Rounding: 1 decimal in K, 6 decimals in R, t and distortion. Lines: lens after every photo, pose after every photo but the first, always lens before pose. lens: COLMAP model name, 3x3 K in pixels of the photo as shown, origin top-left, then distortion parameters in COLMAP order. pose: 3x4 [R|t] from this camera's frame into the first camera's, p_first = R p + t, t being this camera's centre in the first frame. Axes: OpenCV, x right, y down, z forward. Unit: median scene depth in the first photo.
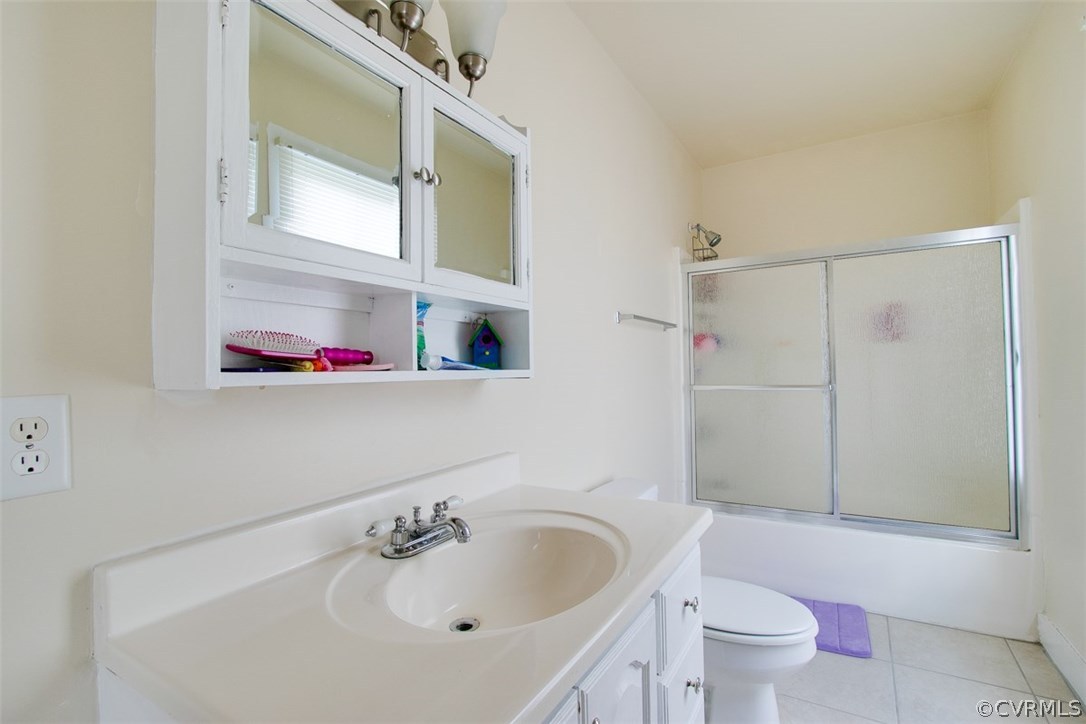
lens RADIAL K [[506.2, 0, 542.5], [0, 506.2, 367.0], [0, 0, 1]] dist [-0.014990, -0.000400]
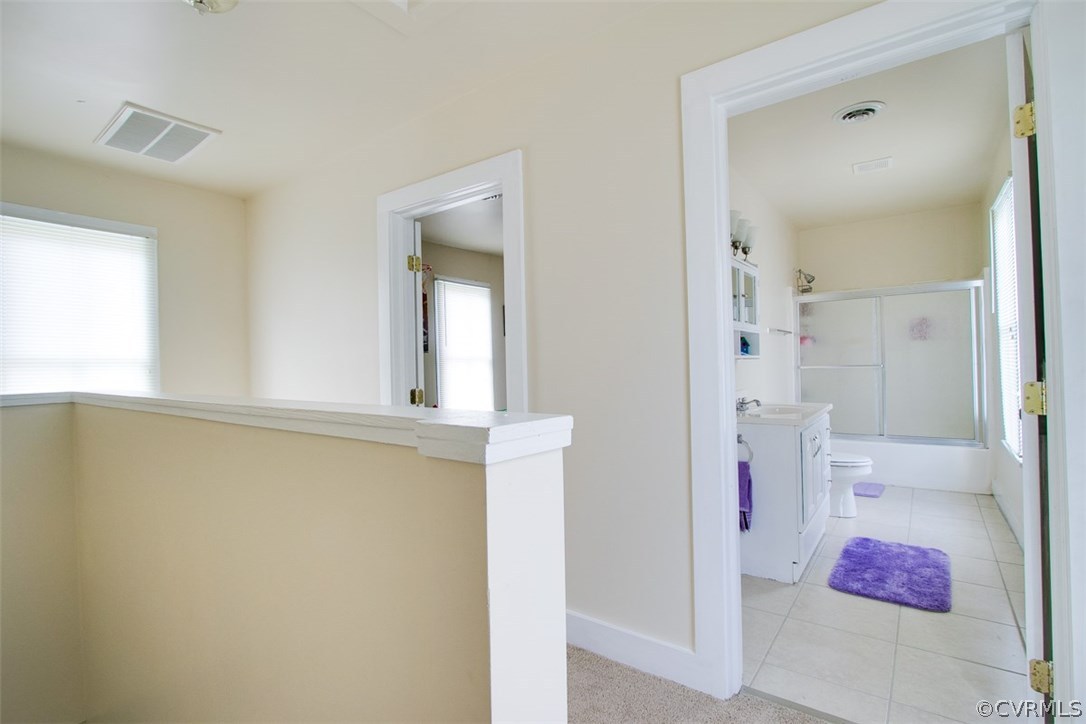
lens RADIAL K [[538.7, 0, 535.6], [0, 538.7, 371.4], [0, 0, 1]] dist [-0.000944, 0.000050]
pose [[0.997256, -0.004124, -0.073911, -0.496956], [0.005605, 0.999788, 0.019834, 0.013582], [0.073814, -0.020194, 0.997068, -0.968473]]
